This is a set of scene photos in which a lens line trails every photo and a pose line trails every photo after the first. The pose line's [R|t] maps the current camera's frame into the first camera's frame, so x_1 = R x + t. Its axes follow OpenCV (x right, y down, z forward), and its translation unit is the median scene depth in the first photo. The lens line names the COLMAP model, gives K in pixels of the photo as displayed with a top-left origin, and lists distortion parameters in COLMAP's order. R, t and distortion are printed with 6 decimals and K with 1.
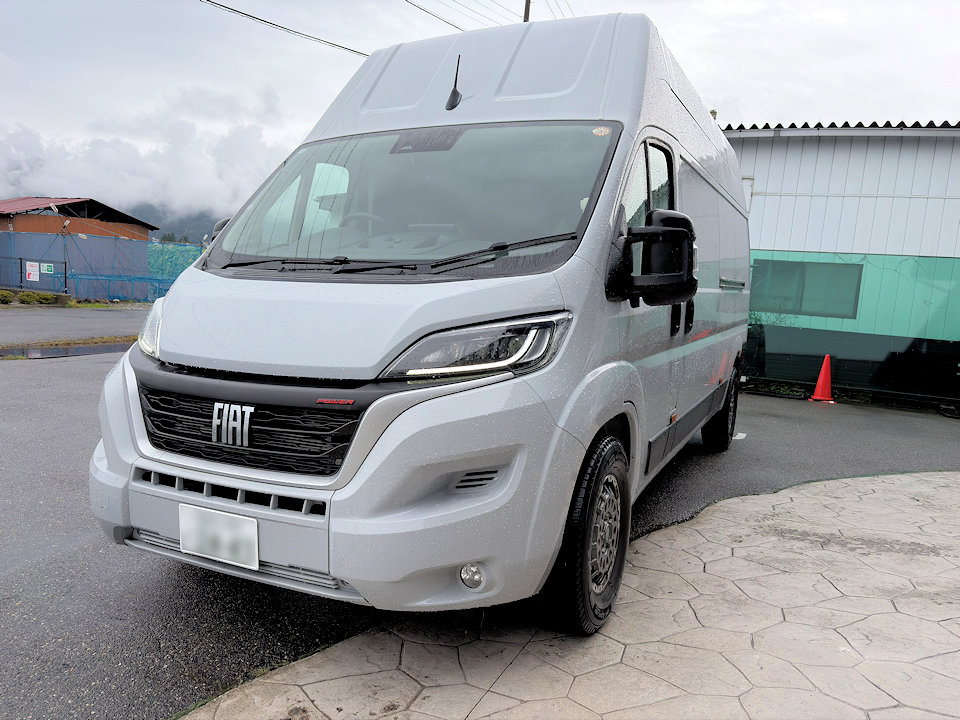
lens RADIAL K [[739.7, 0, 479.3], [0, 739.7, 346.2], [0, 0, 1]] dist [0.033306, -0.002834]
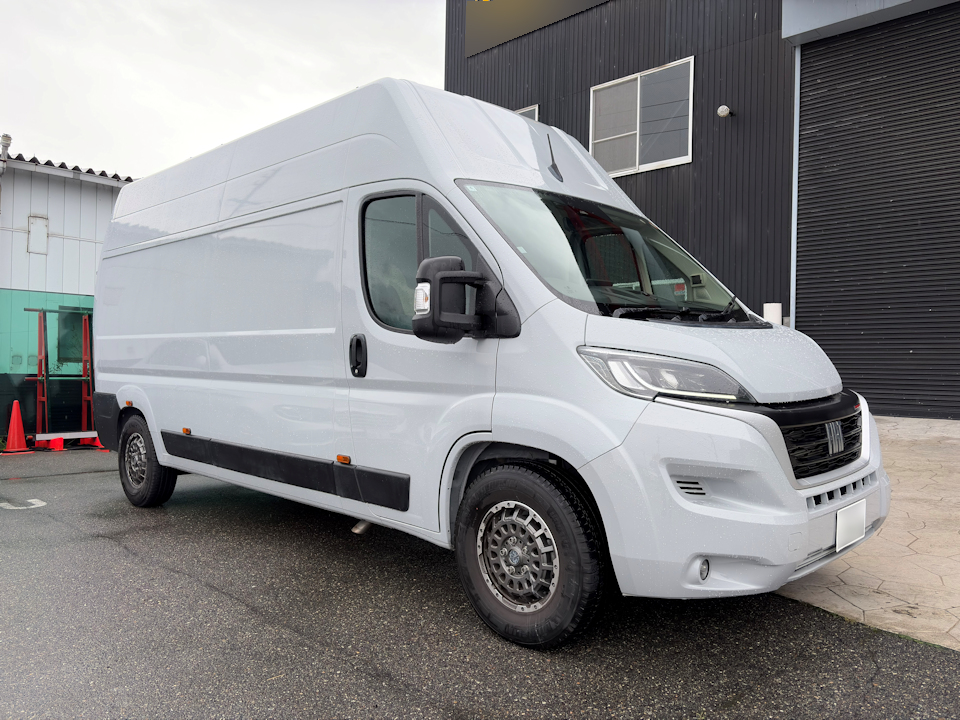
lens RADIAL K [[739.7, 0, 479.3], [0, 739.7, 346.2], [0, 0, 1]] dist [0.033306, -0.002834]
pose [[0.350072, -0.062600, 0.934629, -1.270147], [0.115050, 0.993084, 0.023422, -0.120027], [-0.929631, 0.099329, 0.354853, 0.785722]]
